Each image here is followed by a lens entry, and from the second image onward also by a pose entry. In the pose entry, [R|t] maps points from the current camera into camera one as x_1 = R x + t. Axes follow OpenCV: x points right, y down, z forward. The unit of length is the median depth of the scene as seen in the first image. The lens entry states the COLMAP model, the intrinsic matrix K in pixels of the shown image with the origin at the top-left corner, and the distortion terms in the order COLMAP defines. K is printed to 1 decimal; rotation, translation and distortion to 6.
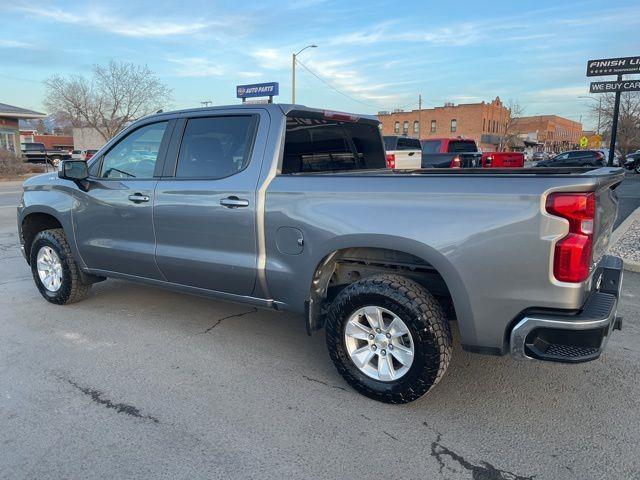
lens RADIAL K [[476.4, 0, 324.7], [0, 476.4, 238.6], [0, 0, 1]] dist [0.069746, -0.094090]
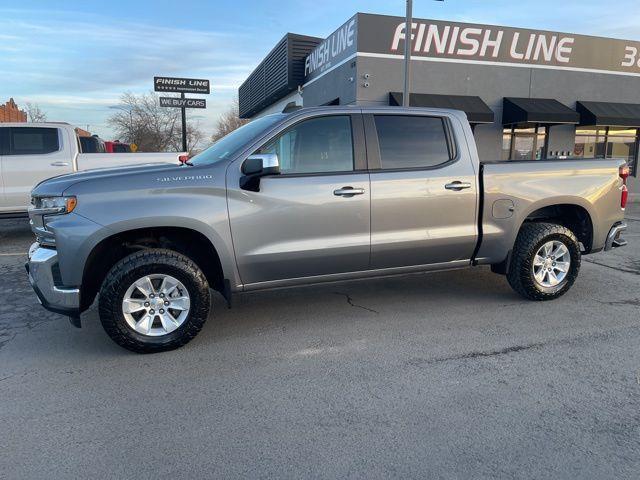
lens RADIAL K [[476.4, 0, 324.7], [0, 476.4, 238.6], [0, 0, 1]] dist [0.069746, -0.094090]
pose [[0.598845, -0.127726, 0.790614, -1.186742], [0.141554, 0.988538, 0.052482, -0.046252], [-0.788256, 0.080486, 0.610061, 0.432738]]
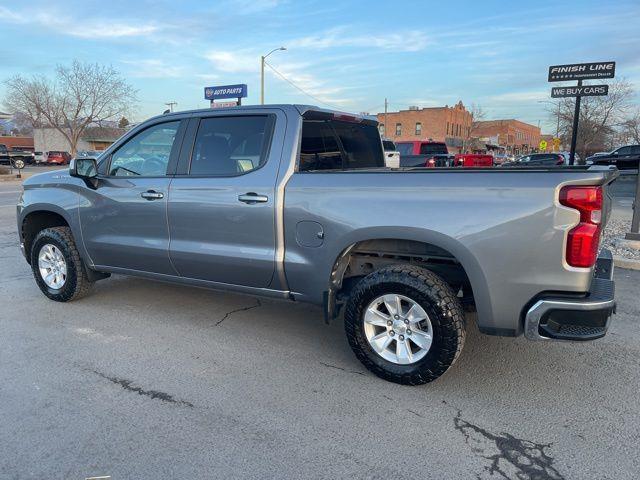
lens RADIAL K [[476.1, 0, 315.1], [0, 476.1, 239.0], [0, 0, 1]] dist [0.070070, -0.093206]
pose [[0.998700, -0.006058, 0.050603, -0.089274], [0.006257, 0.999973, -0.003774, 0.015212], [-0.050579, 0.004086, 0.998712, -0.041561]]
